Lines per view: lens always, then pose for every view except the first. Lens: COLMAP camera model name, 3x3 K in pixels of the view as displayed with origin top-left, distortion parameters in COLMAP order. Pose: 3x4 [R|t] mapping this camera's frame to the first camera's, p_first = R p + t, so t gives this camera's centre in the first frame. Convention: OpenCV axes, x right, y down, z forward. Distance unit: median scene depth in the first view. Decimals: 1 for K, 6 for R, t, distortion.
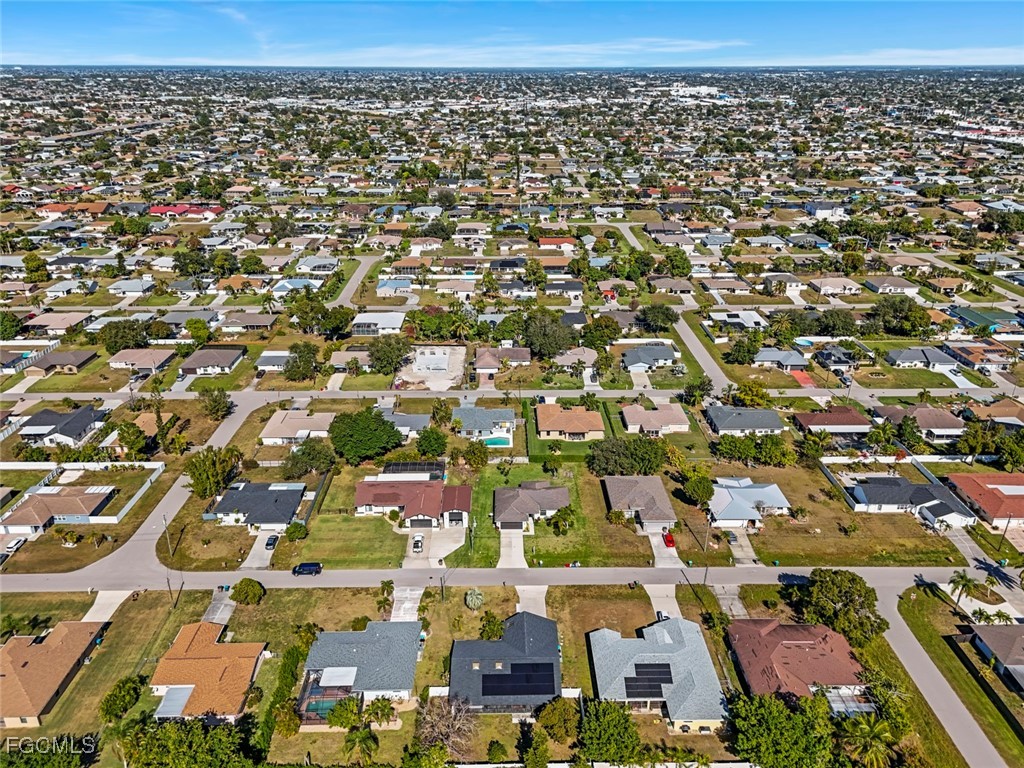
lens RADIAL K [[753.7, 0, 512.0], [0, 753.7, 384.0], [0, 0, 1]] dist [0.039376, -0.007186]
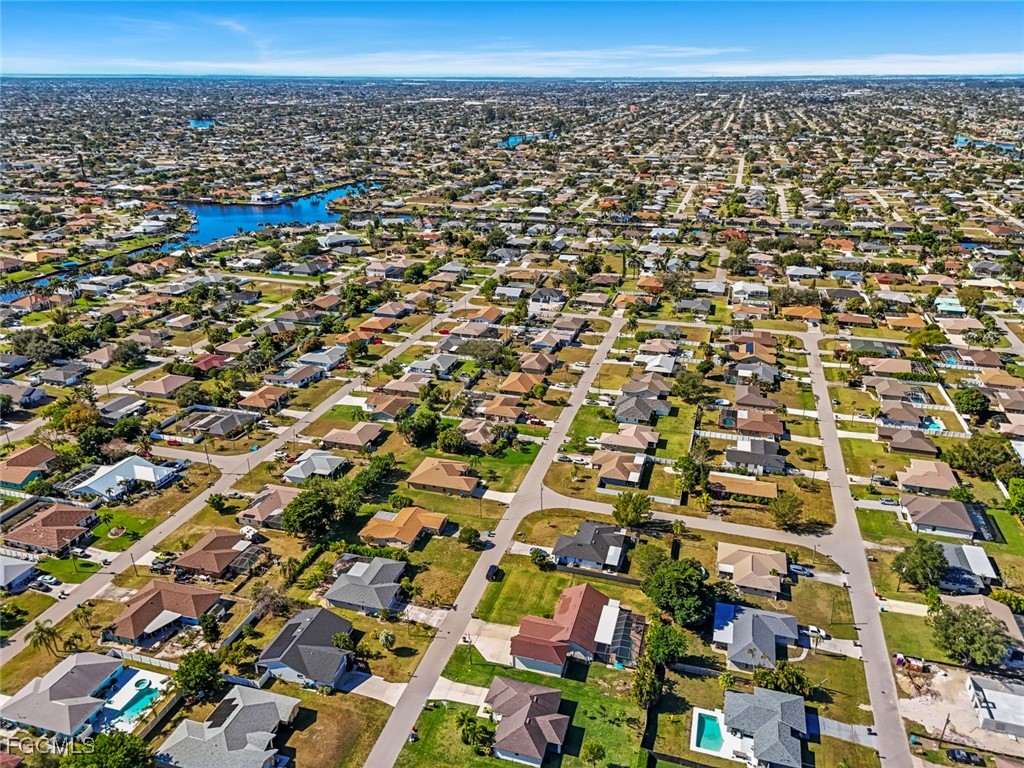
lens RADIAL K [[753.7, 0, 512.0], [0, 753.7, 384.0], [0, 0, 1]] dist [0.039376, -0.007186]
pose [[-0.295415, 0.362156, -0.884066, 0.620593], [-0.369872, 0.809848, 0.455347, -0.508018], [0.880866, 0.461508, -0.105290, 0.866526]]
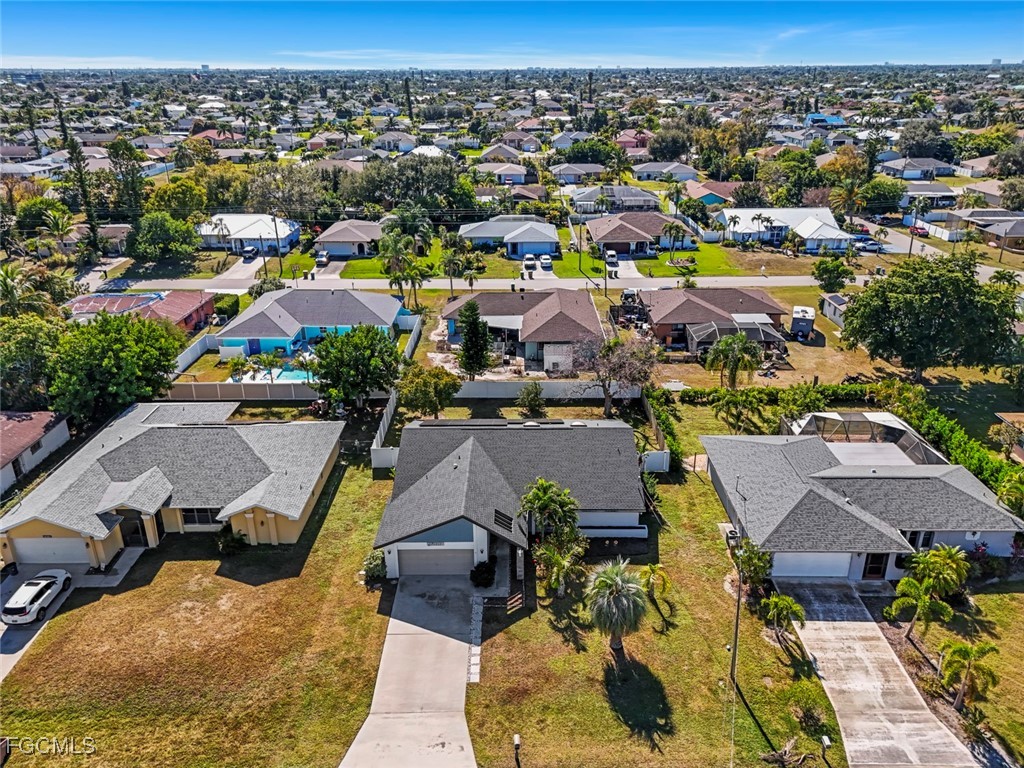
lens RADIAL K [[753.7, 0, 512.0], [0, 753.7, 384.0], [0, 0, 1]] dist [0.039376, -0.007186]
pose [[-0.999804, -0.000042, 0.019814, -0.011019], [0.014017, 0.705282, 0.708789, 0.007678], [-0.014005, 0.708927, -0.705143, 0.896764]]
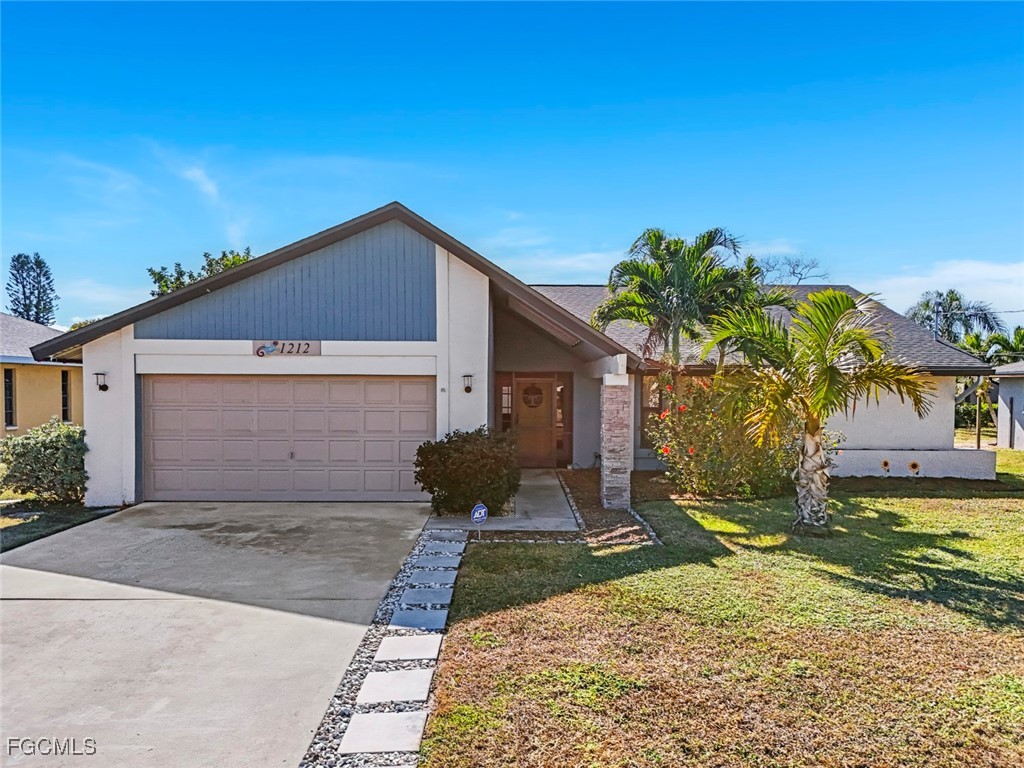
lens RADIAL K [[753.7, 0, 512.0], [0, 753.7, 384.0], [0, 0, 1]] dist [0.039376, -0.007186]
pose [[-0.999977, -0.005915, 0.003261, 0.000567], [-0.004216, 0.923821, 0.382801, 0.211848], [-0.005277, 0.382779, -0.923825, 0.814530]]
